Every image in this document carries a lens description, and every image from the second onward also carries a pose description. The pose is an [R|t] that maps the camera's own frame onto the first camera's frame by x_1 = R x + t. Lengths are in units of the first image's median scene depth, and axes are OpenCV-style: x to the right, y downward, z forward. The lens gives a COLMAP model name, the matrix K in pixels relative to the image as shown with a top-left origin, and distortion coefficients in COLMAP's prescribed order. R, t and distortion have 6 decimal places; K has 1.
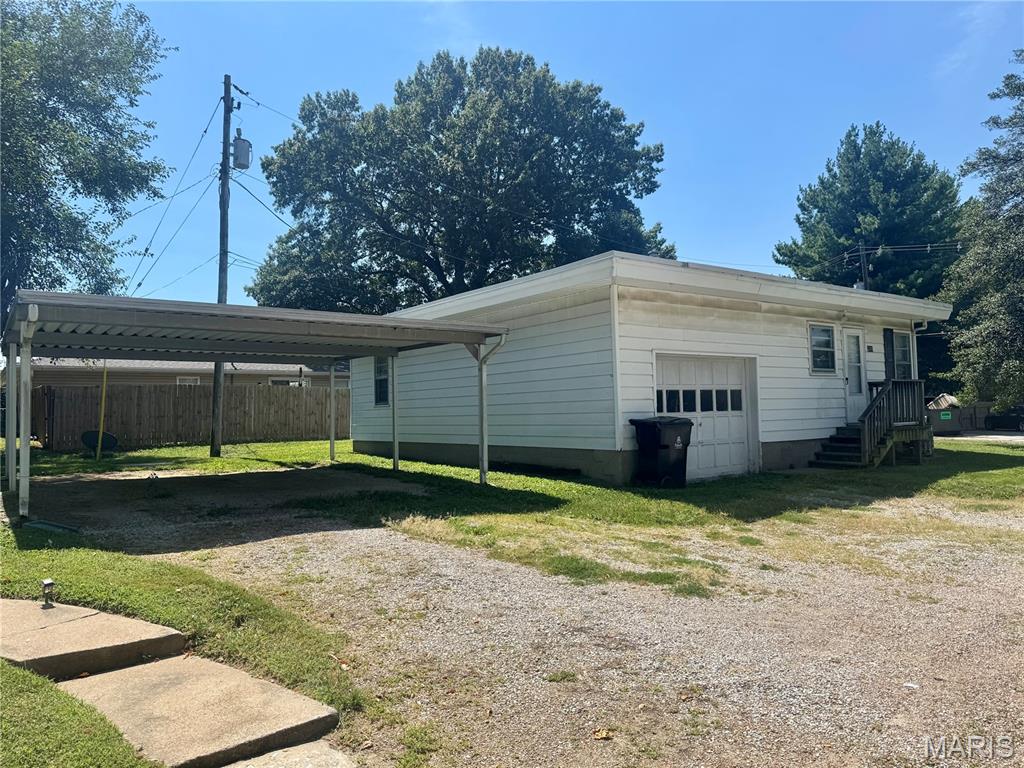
lens RADIAL K [[727.2, 0, 478.3], [0, 727.2, 371.7], [0, 0, 1]] dist [0.060487, -0.077897]
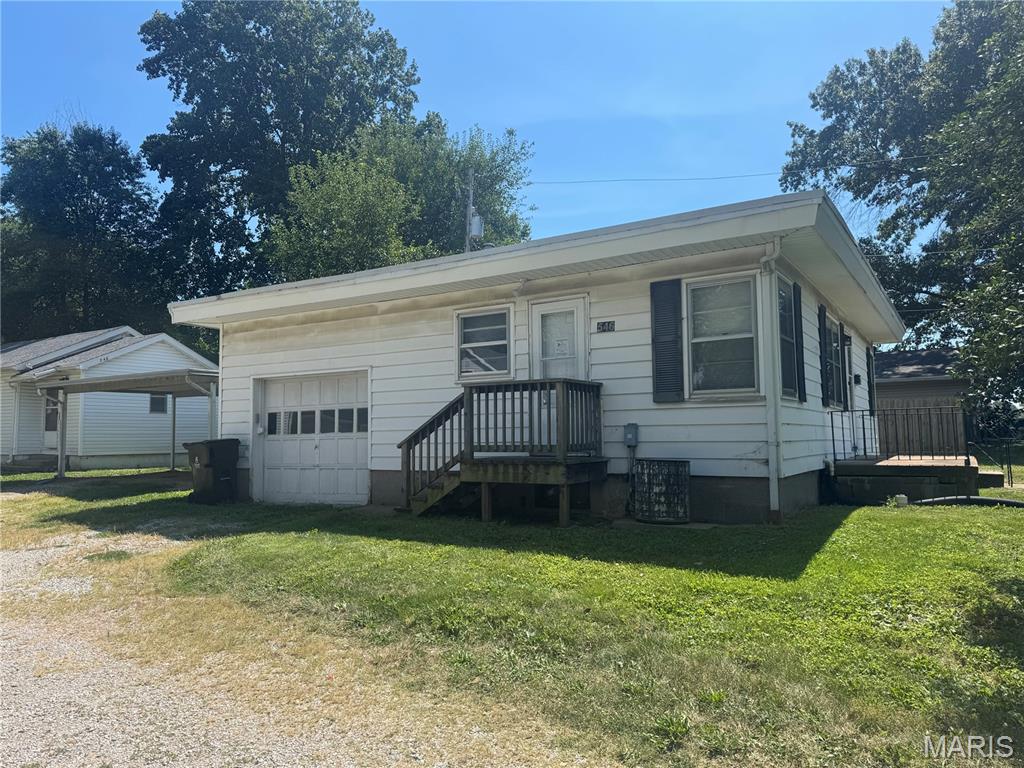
lens RADIAL K [[727.2, 0, 512.4], [0, 727.2, 384.3], [0, 0, 1]] dist [0.060487, -0.077897]
pose [[0.386260, -0.049810, -0.921044, 1.322070], [0.056688, 0.997935, -0.030194, 0.035344], [0.920646, -0.040550, 0.388286, 0.890695]]
